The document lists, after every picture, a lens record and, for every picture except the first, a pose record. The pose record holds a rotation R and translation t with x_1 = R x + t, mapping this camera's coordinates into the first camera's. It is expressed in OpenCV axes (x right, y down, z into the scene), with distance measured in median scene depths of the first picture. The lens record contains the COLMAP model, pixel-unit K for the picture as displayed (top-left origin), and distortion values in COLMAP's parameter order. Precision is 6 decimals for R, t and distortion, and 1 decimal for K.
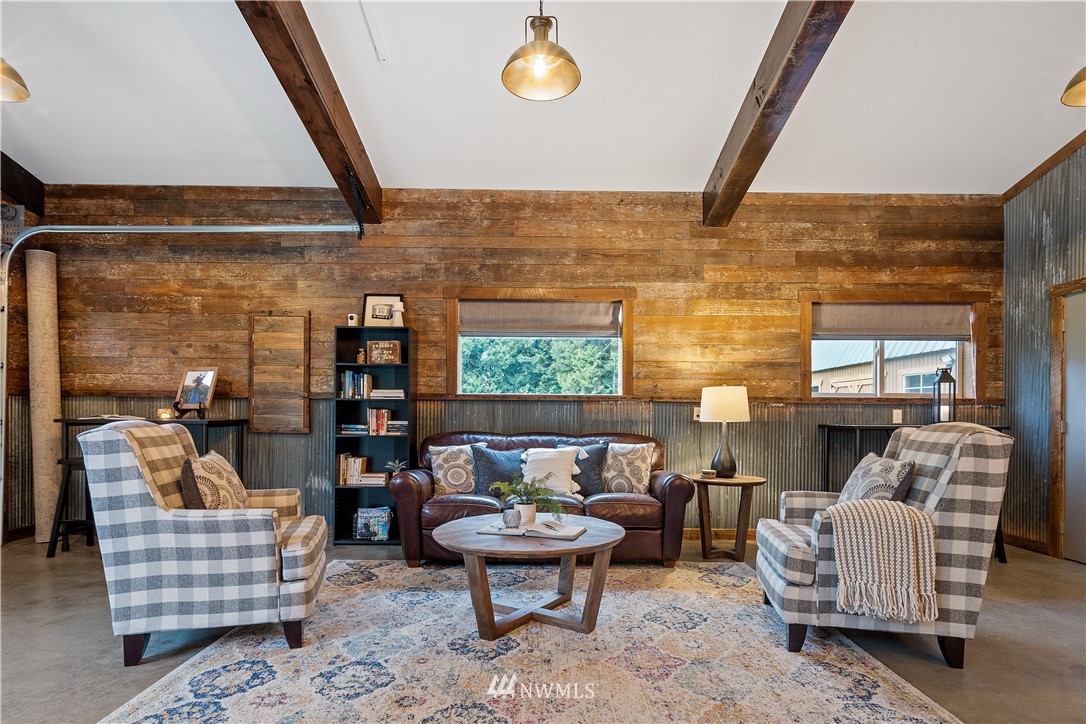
lens RADIAL K [[564.0, 0, 544.3], [0, 564.0, 414.7], [0, 0, 1]] dist [-0.002132, 0.000760]
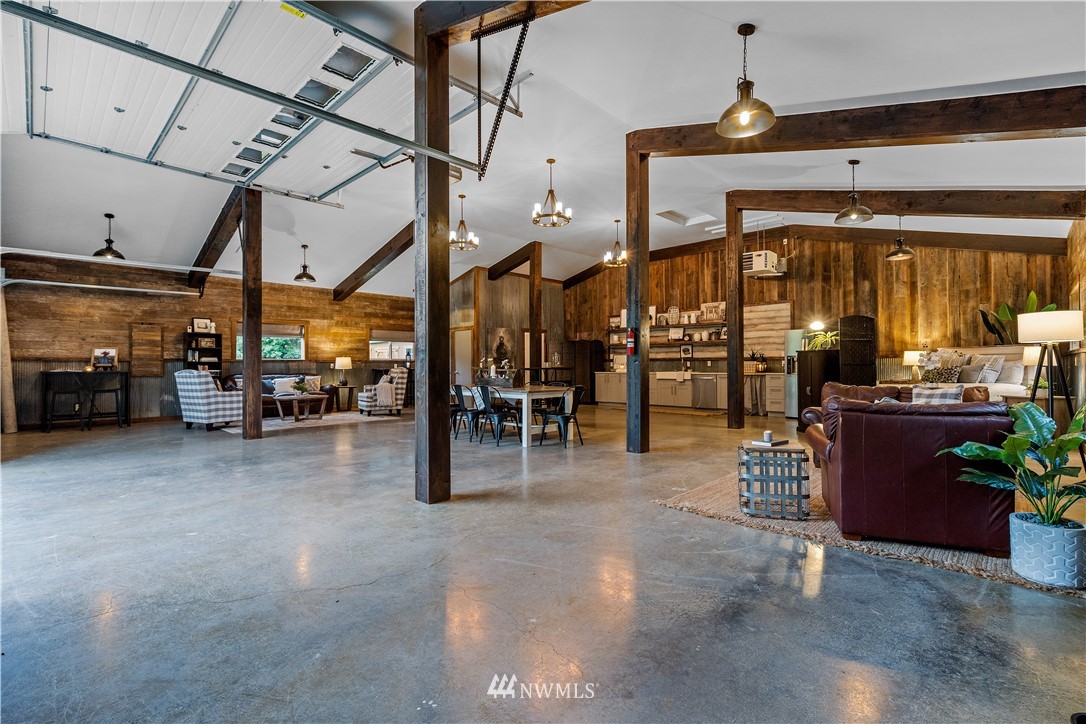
lens RADIAL K [[488.9, 0, 543.0], [0, 488.9, 362.0], [0, 0, 1]] dist [-0.002604, 0.001057]
pose [[0.696801, -0.004912, 0.717247, -0.770863], [0.010724, 0.999936, -0.003571, -0.001892], [-0.717184, 0.010180, 0.696809, -1.517899]]
